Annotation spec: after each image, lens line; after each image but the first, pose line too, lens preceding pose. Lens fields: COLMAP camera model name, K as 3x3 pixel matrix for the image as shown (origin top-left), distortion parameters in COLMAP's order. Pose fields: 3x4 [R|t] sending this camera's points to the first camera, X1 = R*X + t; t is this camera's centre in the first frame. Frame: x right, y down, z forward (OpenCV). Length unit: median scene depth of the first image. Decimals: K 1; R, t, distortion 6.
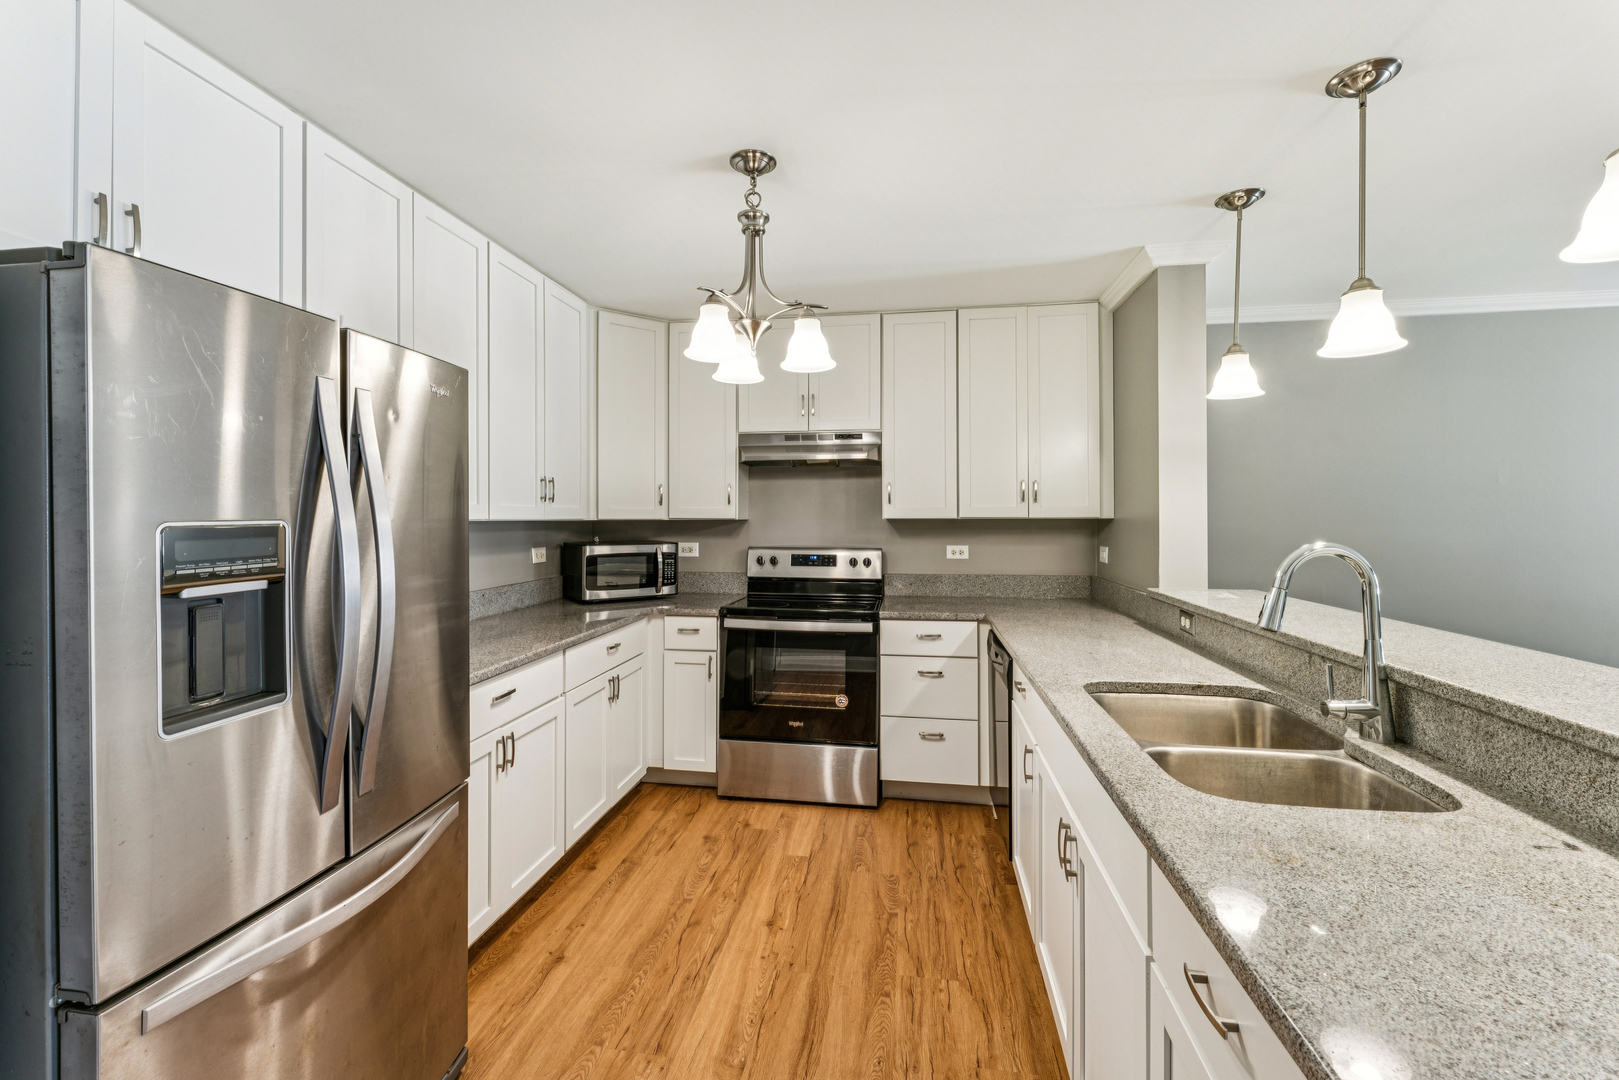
lens RADIAL K [[656.9, 0, 804.4], [0, 656.9, 514.9], [0, 0, 1]] dist [-0.000326, -0.000004]
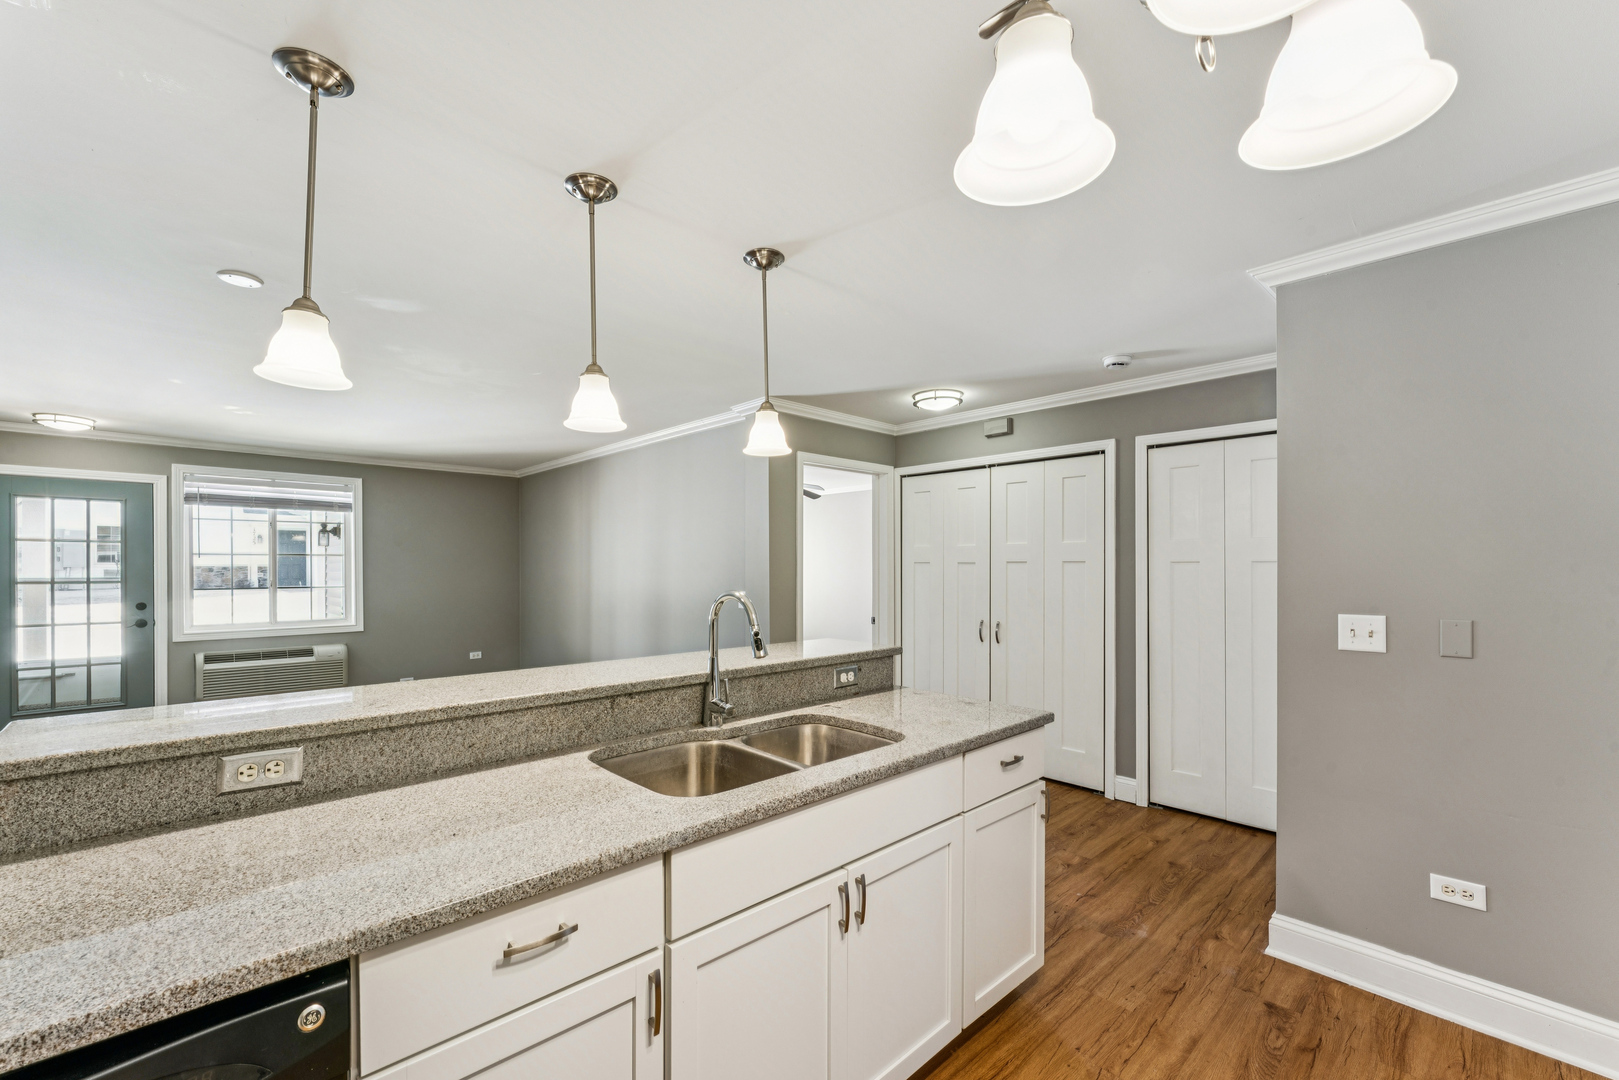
lens RADIAL K [[659.0, 0, 804.6], [0, 659.0, 570.6], [0, 0, 1]] dist [-0.000119, -0.000080]
pose [[-0.794694, -0.003599, 0.607000, -0.071083], [-0.002170, 0.999993, 0.003088, -0.001668], [-0.607007, 0.001137, -0.794696, 0.842867]]
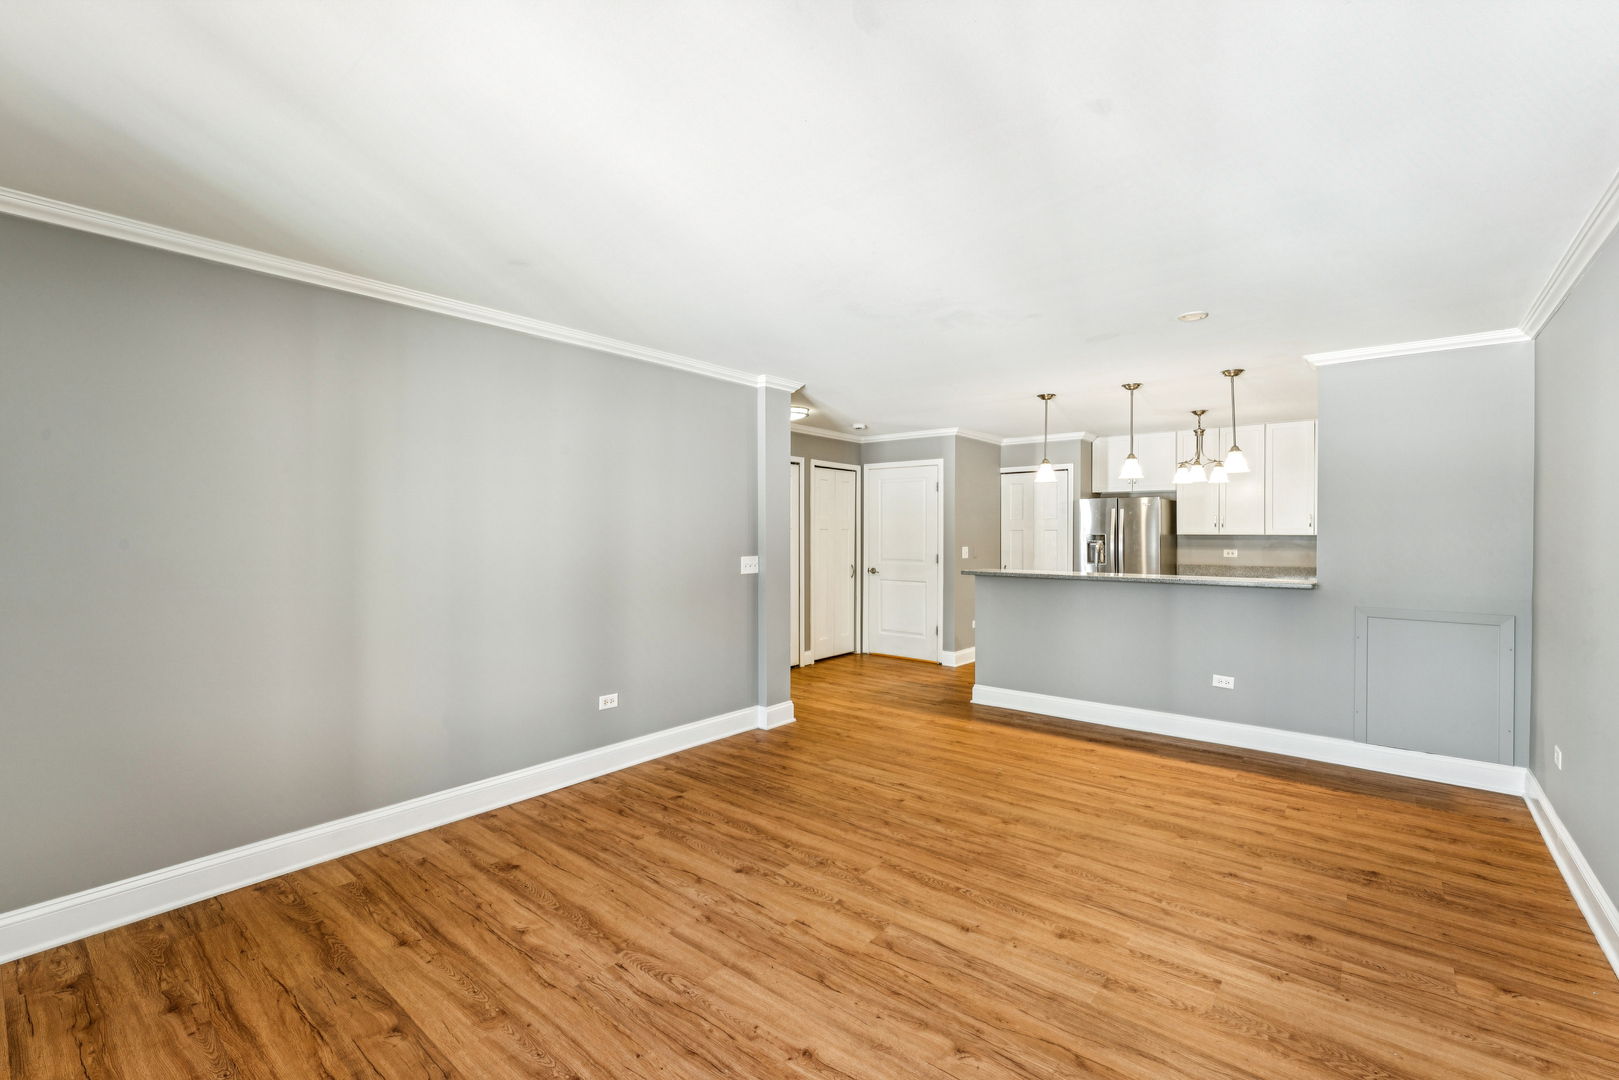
lens RADIAL K [[697.9, 0, 809.5], [0, 697.9, 540.0], [0, 0, 1]] dist [0.000037, 0.000045]
pose [[-0.504927, 0.010092, -0.863103, 2.148075], [0.001957, 0.999942, 0.010547, -0.003819], [0.863160, 0.003636, -0.504918, 0.666812]]
